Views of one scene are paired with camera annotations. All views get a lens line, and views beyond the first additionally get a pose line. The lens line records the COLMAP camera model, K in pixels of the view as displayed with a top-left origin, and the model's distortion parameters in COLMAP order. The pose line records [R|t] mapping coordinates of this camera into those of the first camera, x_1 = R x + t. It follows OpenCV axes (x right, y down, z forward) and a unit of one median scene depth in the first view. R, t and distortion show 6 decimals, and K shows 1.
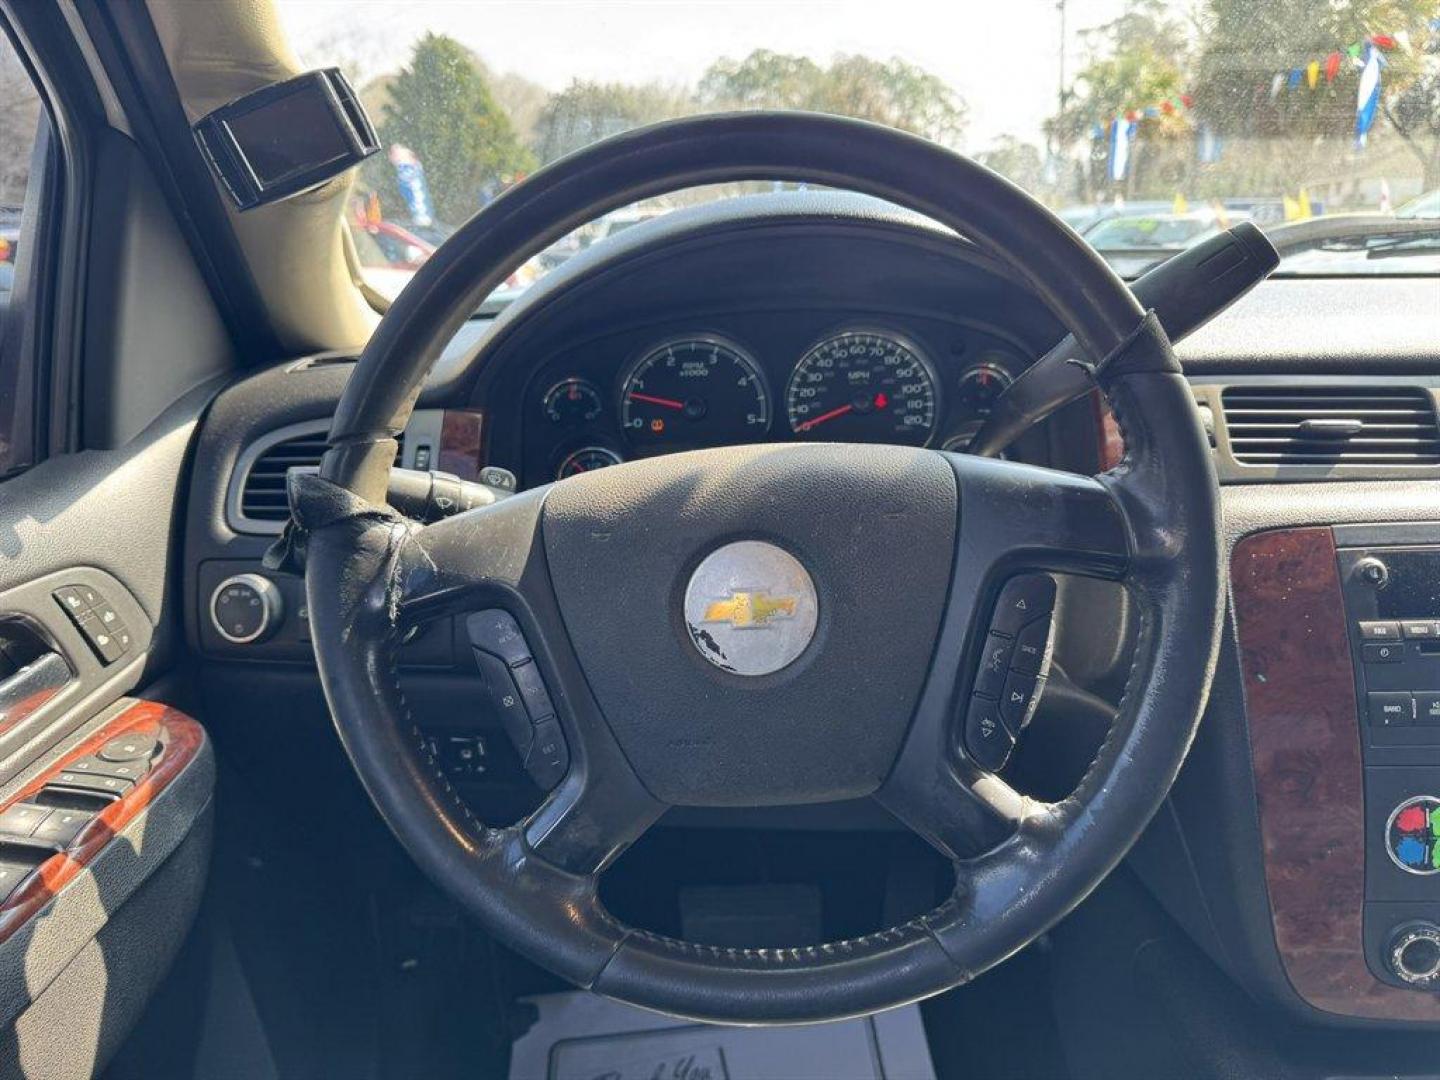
lens RADIAL K [[1023.8, 0, 714.6], [0, 1023.8, 530.6], [0, 0, 1]] dist [0.024748, -0.044838]
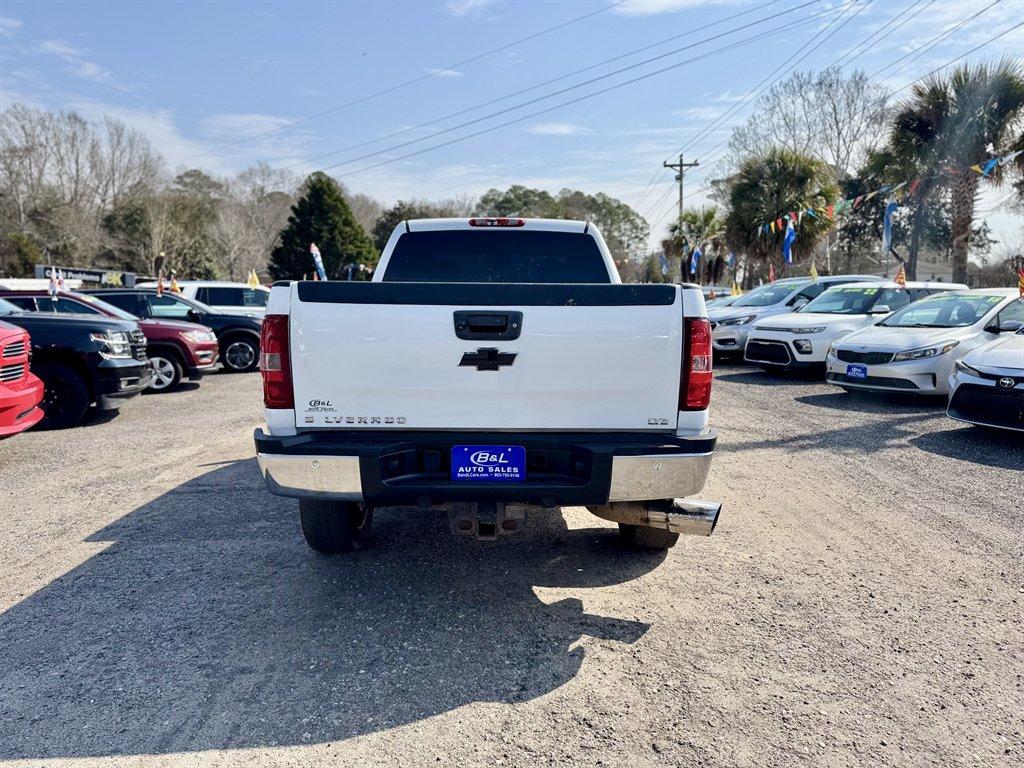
lens RADIAL K [[727.6, 0, 510.2], [0, 727.6, 384.8], [0, 0, 1]] dist [0.030087, -0.038141]
pose [[0.999100, 0.026674, 0.032990, 0.433782], [-0.020980, 0.986520, -0.162292, 1.748232], [-0.036874, 0.161454, 0.986191, -5.932284]]
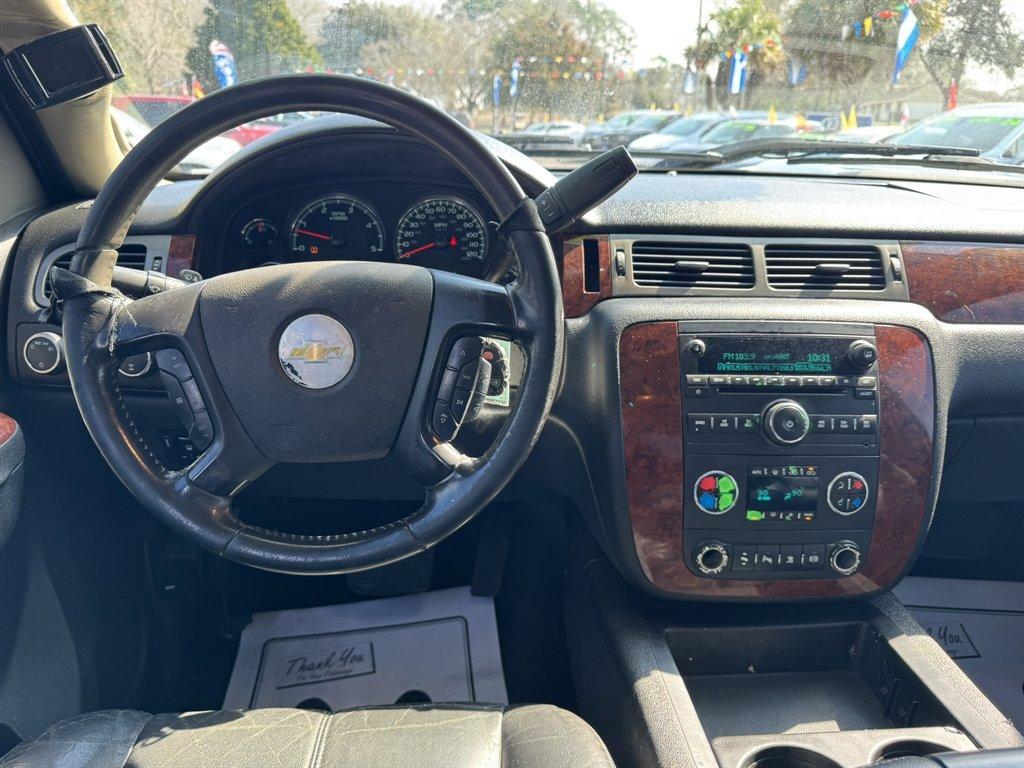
lens RADIAL K [[727.6, 0, 499.2], [0, 727.6, 371.5], [0, 0, 1]] dist [0.030087, -0.038141]
pose [[0.997082, 0.025822, 0.071835, 0.186581], [-0.029482, 0.998295, 0.050368, 0.025759], [-0.070412, -0.052339, 0.996144, -0.220193]]
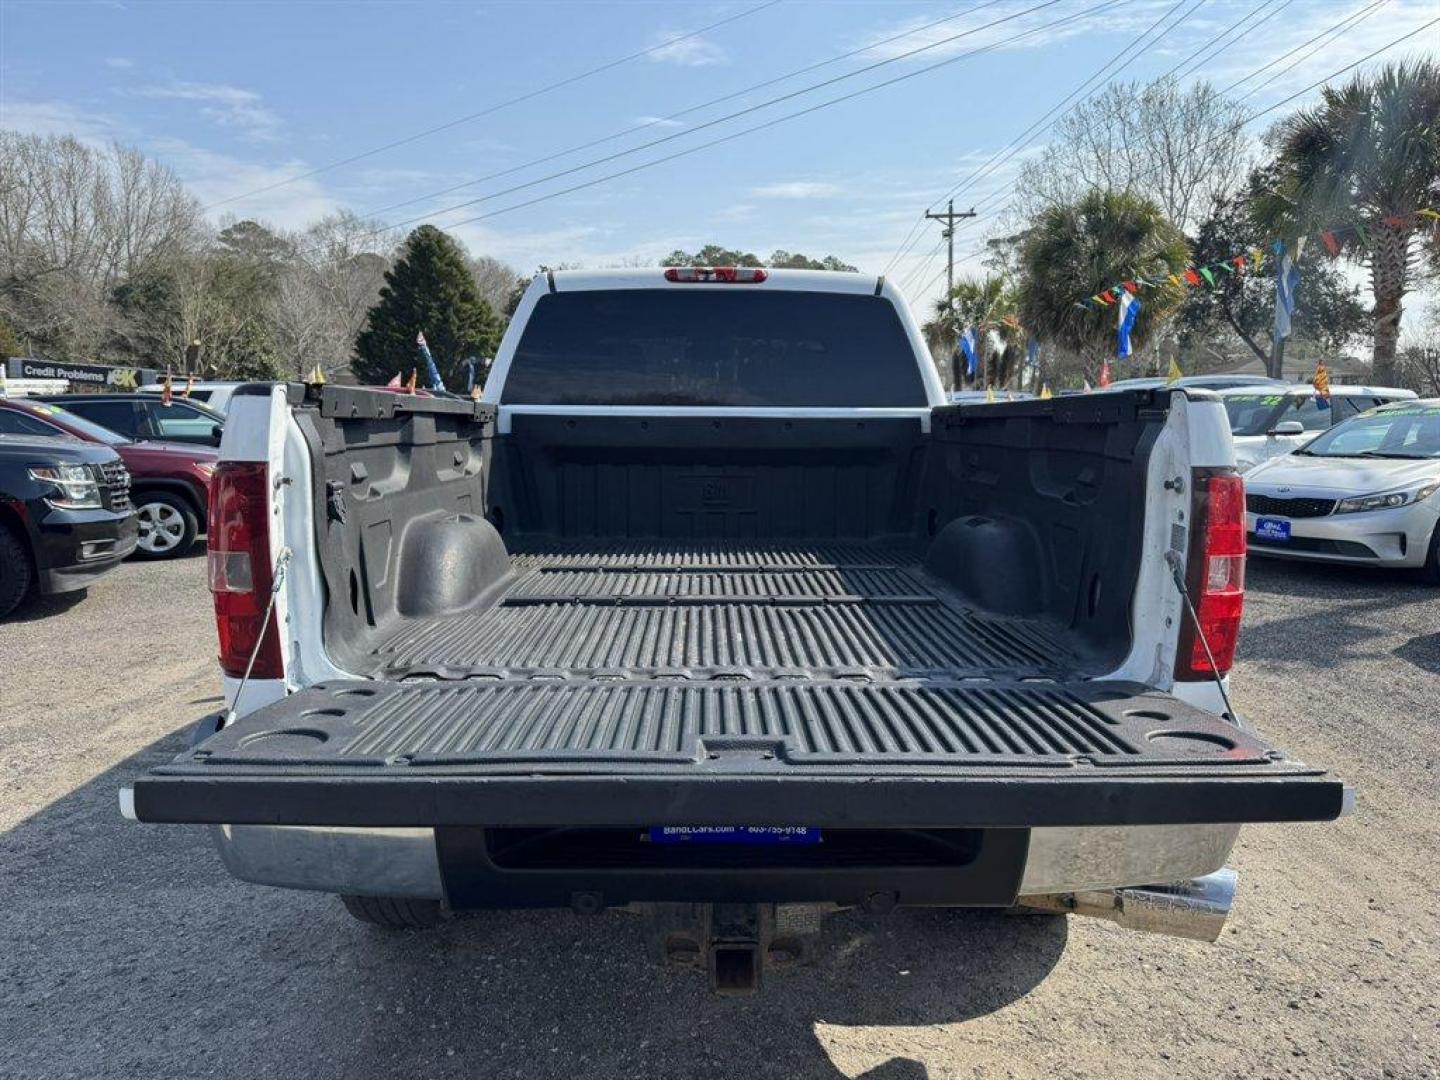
lens RADIAL K [[1023.1, 0, 719.0], [0, 1023.1, 542.3], [0, 0, 1]] dist [0.030087, -0.038141]
pose [[0.998335, 0.025703, 0.051634, 0.331078], [-0.017706, 0.988565, -0.149752, 1.445227], [-0.054893, 0.148589, 0.987374, -4.958437]]
